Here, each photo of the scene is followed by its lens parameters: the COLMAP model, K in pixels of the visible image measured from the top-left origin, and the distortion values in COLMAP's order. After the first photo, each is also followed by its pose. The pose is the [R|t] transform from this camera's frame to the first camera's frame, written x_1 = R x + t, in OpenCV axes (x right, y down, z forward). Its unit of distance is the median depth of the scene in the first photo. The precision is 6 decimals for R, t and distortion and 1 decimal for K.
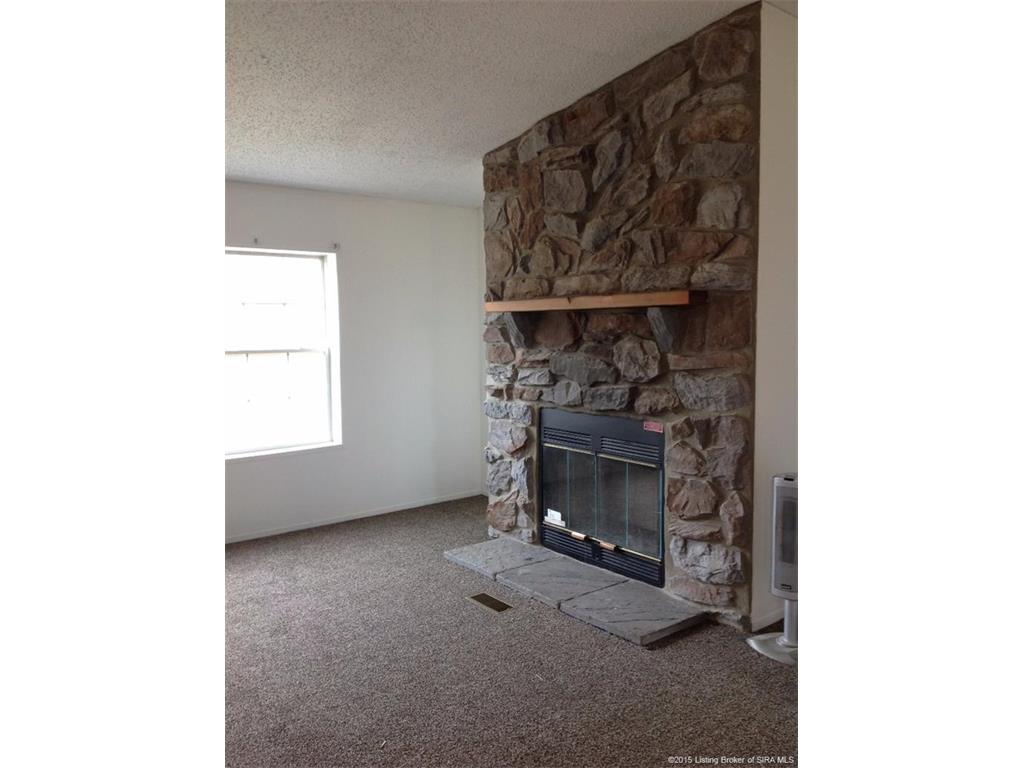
lens RADIAL K [[726.8, 0, 512.0], [0, 726.8, 384.0], [0, 0, 1]] dist [0.102601, -0.001470]
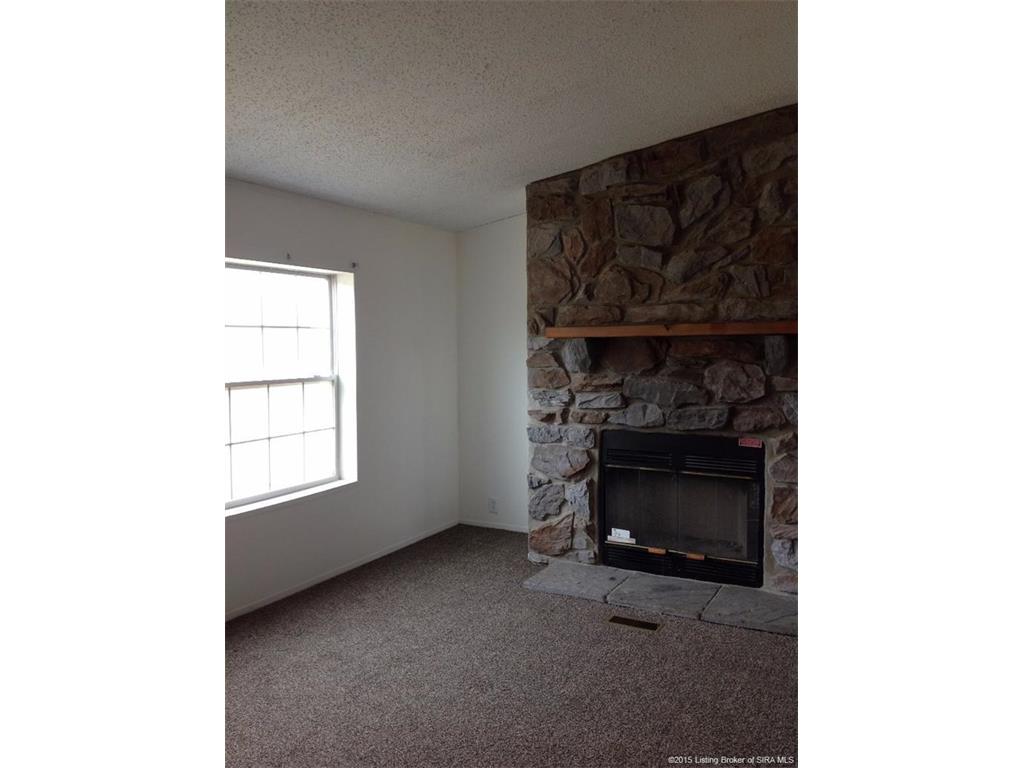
lens RADIAL K [[726.8, 0, 512.0], [0, 726.8, 384.0], [0, 0, 1]] dist [0.102601, -0.001470]
pose [[0.914482, -0.017202, 0.404261, -0.522383], [0.029852, 0.999241, -0.025009, -0.011613], [-0.403524, 0.034938, 0.914302, 0.108957]]
